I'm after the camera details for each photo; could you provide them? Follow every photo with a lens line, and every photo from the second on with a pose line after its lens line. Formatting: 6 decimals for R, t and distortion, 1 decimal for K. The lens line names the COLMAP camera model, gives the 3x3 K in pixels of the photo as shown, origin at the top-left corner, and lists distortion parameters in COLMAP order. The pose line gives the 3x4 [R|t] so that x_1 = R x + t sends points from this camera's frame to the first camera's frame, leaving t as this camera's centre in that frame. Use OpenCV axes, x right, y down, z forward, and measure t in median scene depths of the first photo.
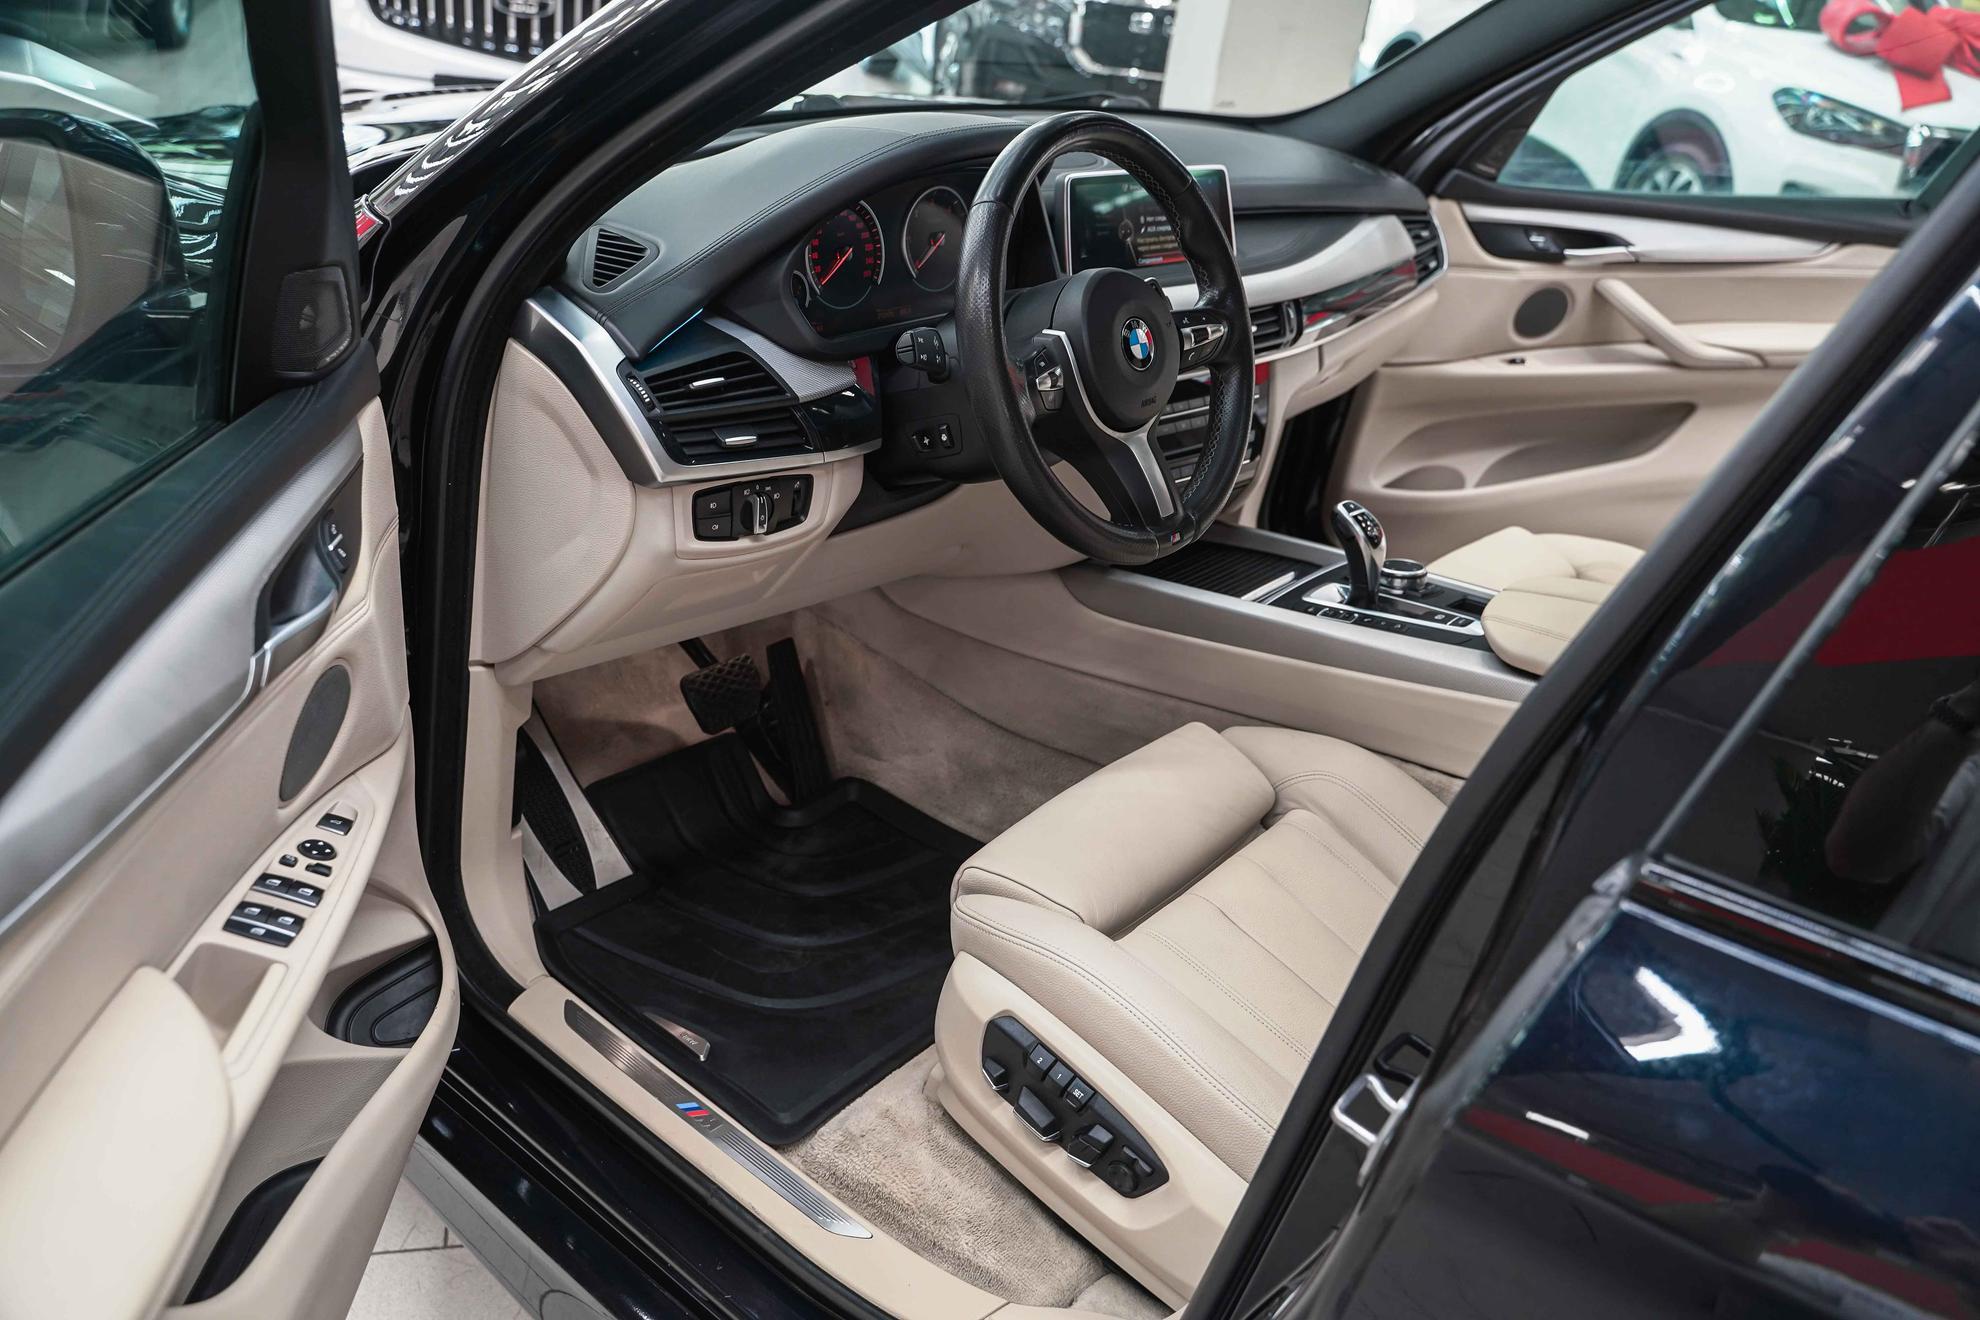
lens RADIAL K [[1627.5, 0, 990.0], [0, 1627.5, 660.0], [0, 0, 1]] dist [-0.020782, 0.008222]
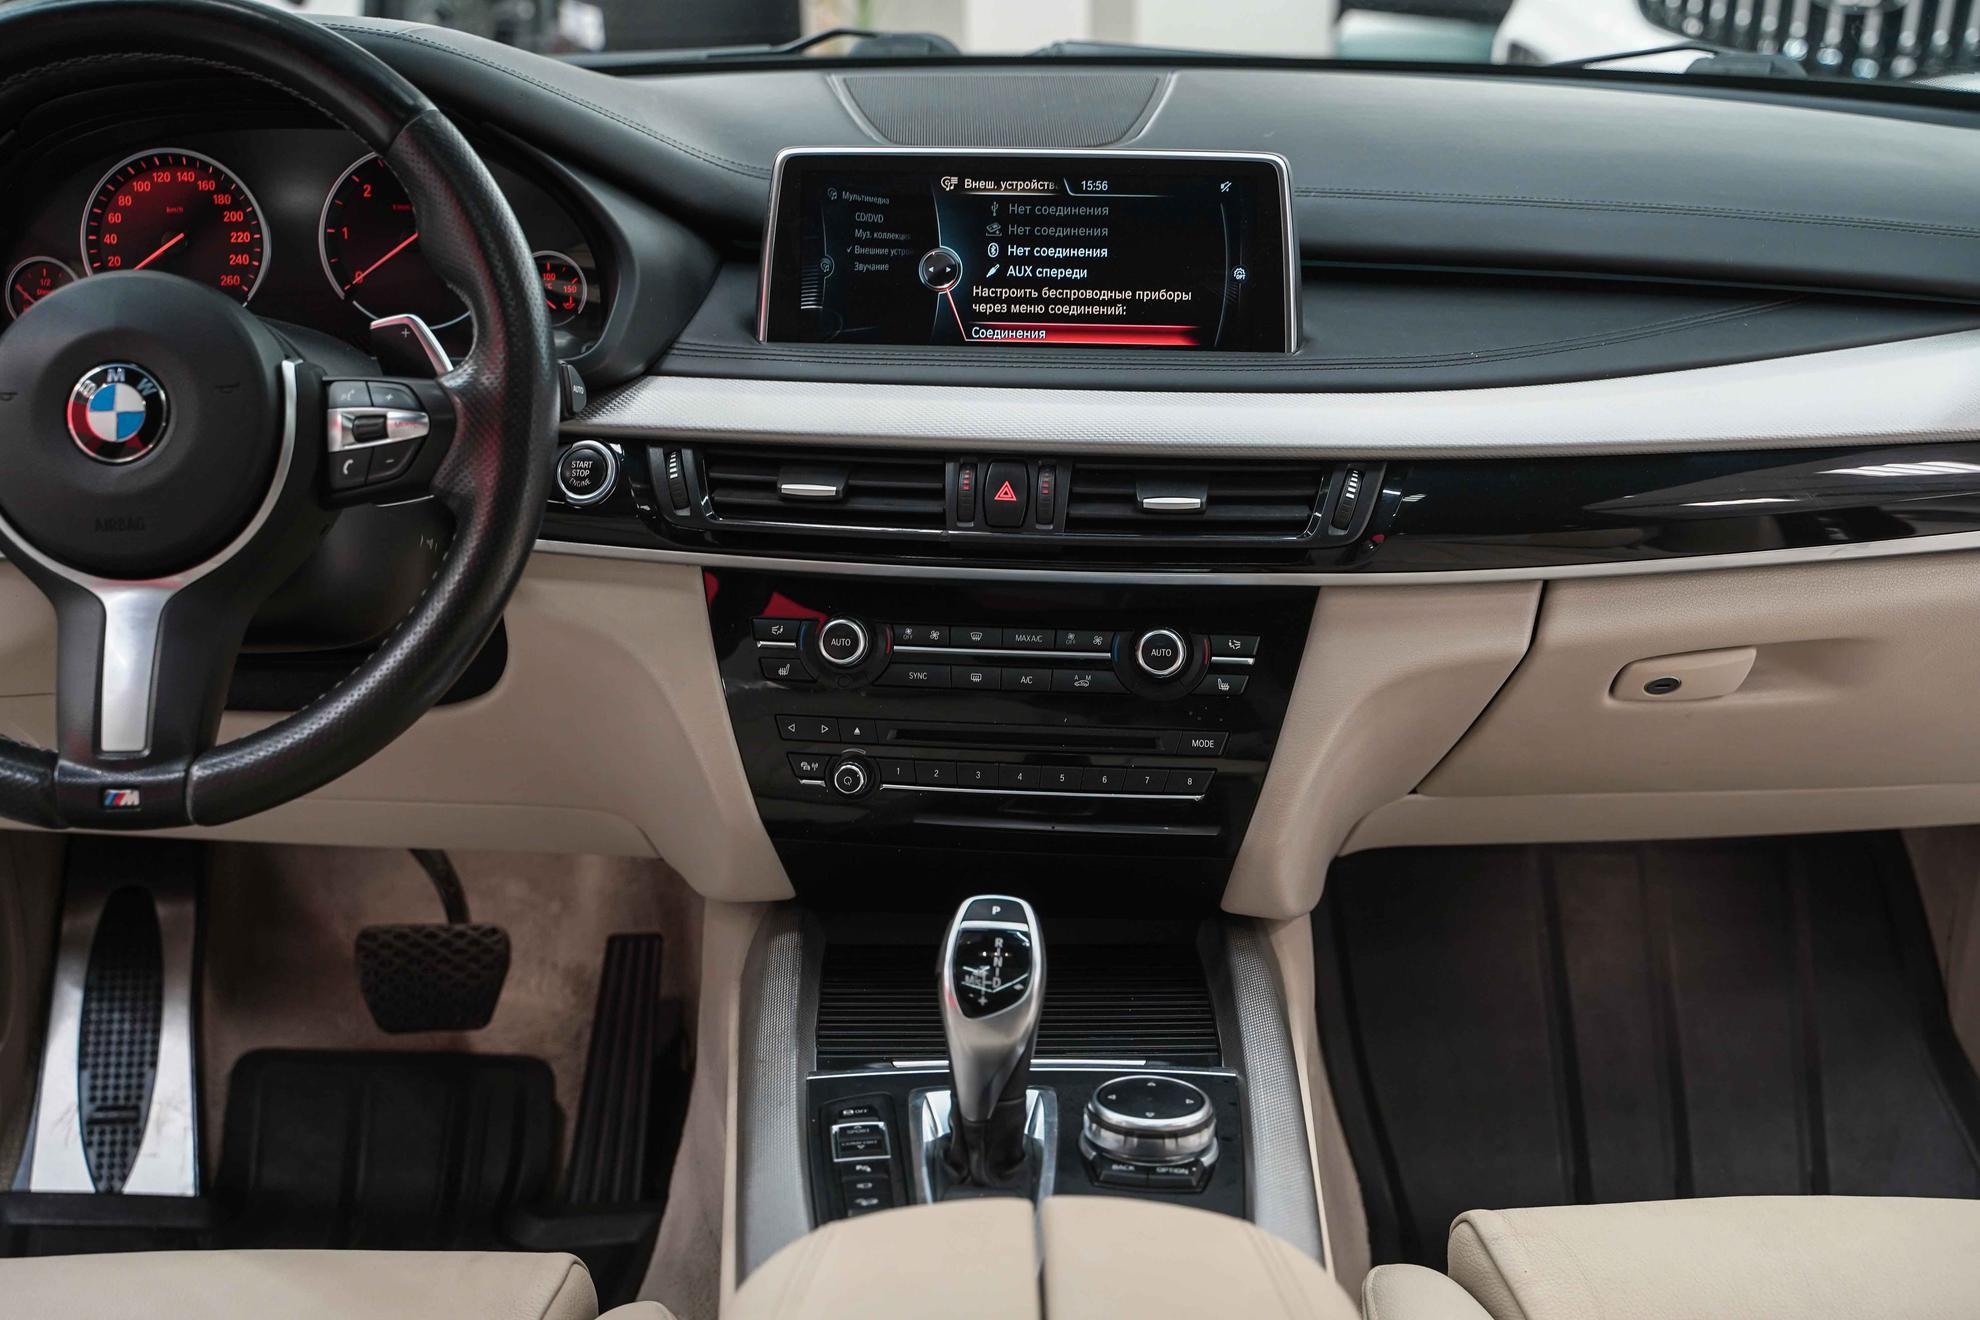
lens RADIAL K [[2417.2, 0, 992.1], [0, 2417.2, 668.9], [0, 0, 1]] dist [-0.005995, 0.023246]
pose [[0.629084, 0.174964, -0.757391, 0.666106], [-0.277226, 0.960769, -0.008316, -0.143309], [0.726222, 0.215200, 0.652909, 0.550044]]
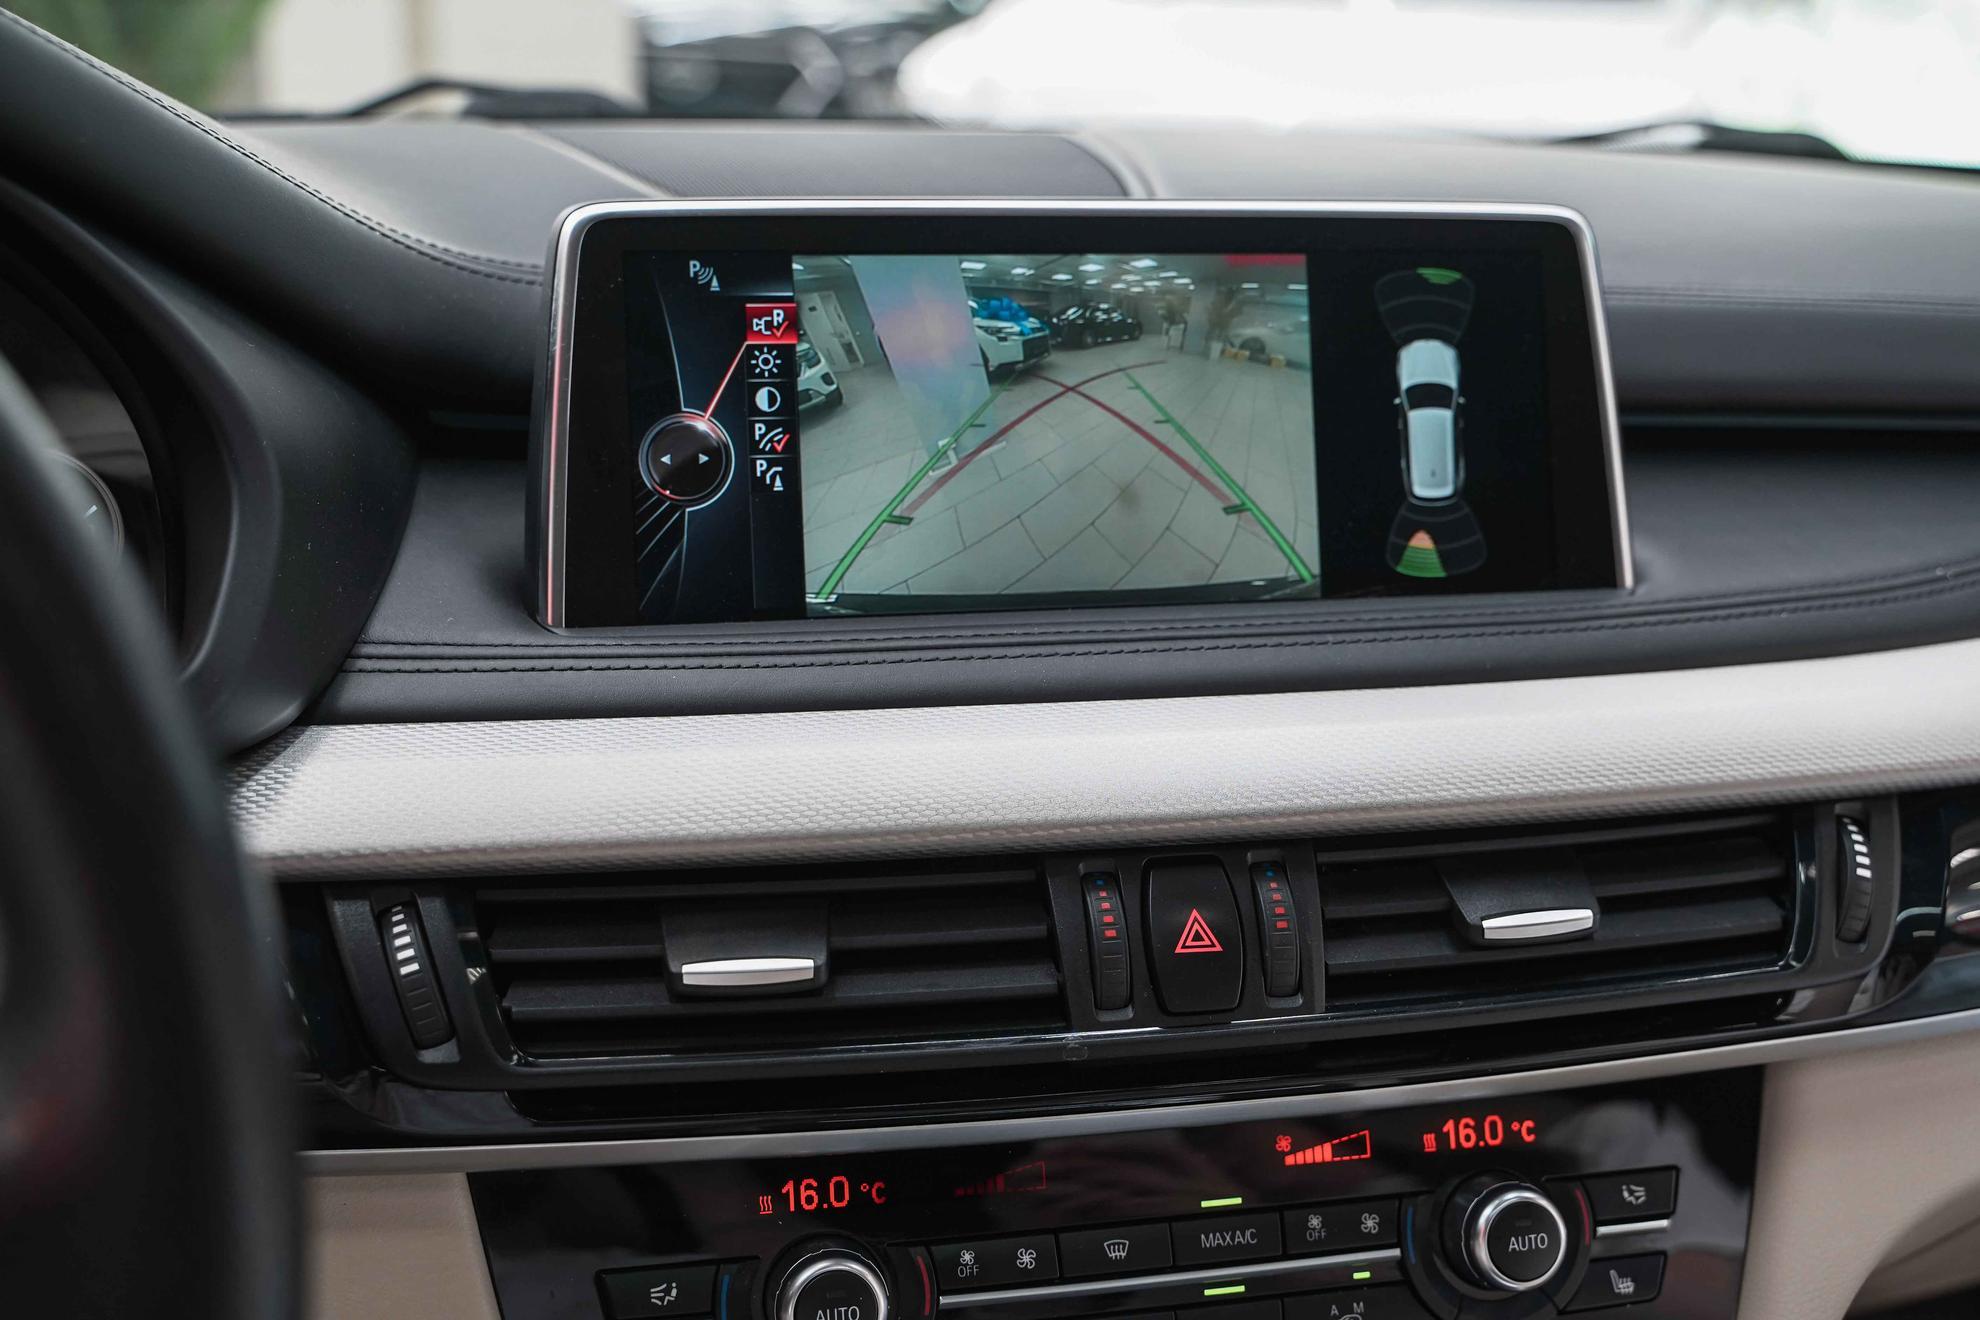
lens RADIAL K [[2259.5, 0, 1023.2], [0, 2259.5, 665.0], [0, 0, 1]] dist [-0.008026, -0.007649]
pose [[0.851290, 0.054718, -0.521835, 0.262464], [-0.169108, 0.970090, -0.174151, -0.178332], [0.496697, 0.236500, 0.835081, 0.734323]]
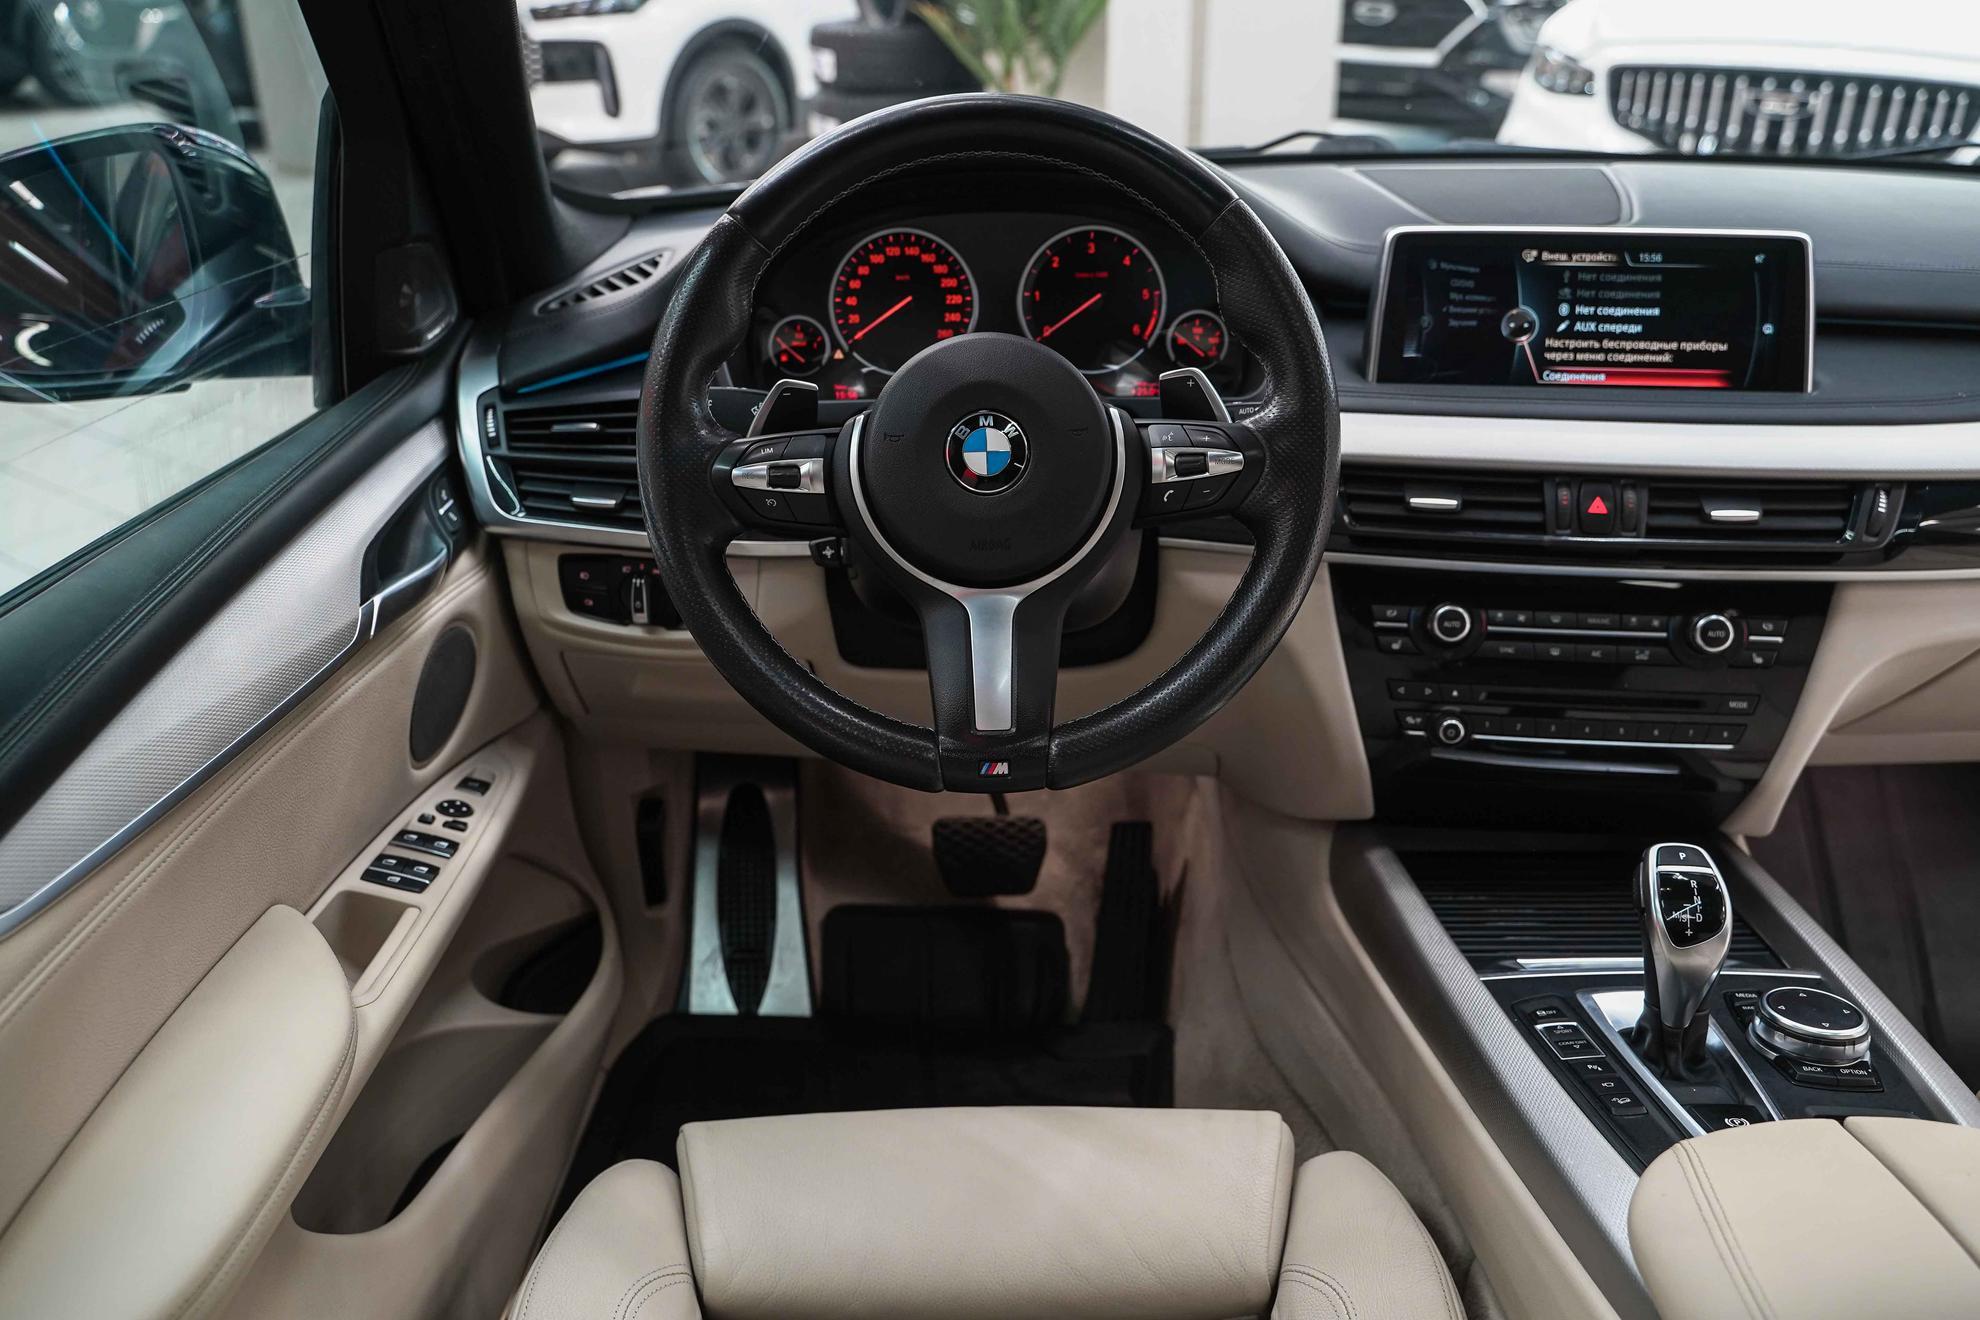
lens RADIAL K [[1627.5, 0, 990.0], [0, 1627.5, 660.0], [0, 0, 1]] dist [-0.020782, 0.008222]
pose [[0.616838, 0.216666, -0.756681, 0.451409], [-0.277308, 0.959546, 0.048695, -0.113482], [0.736621, 0.179797, 0.651968, 0.463504]]
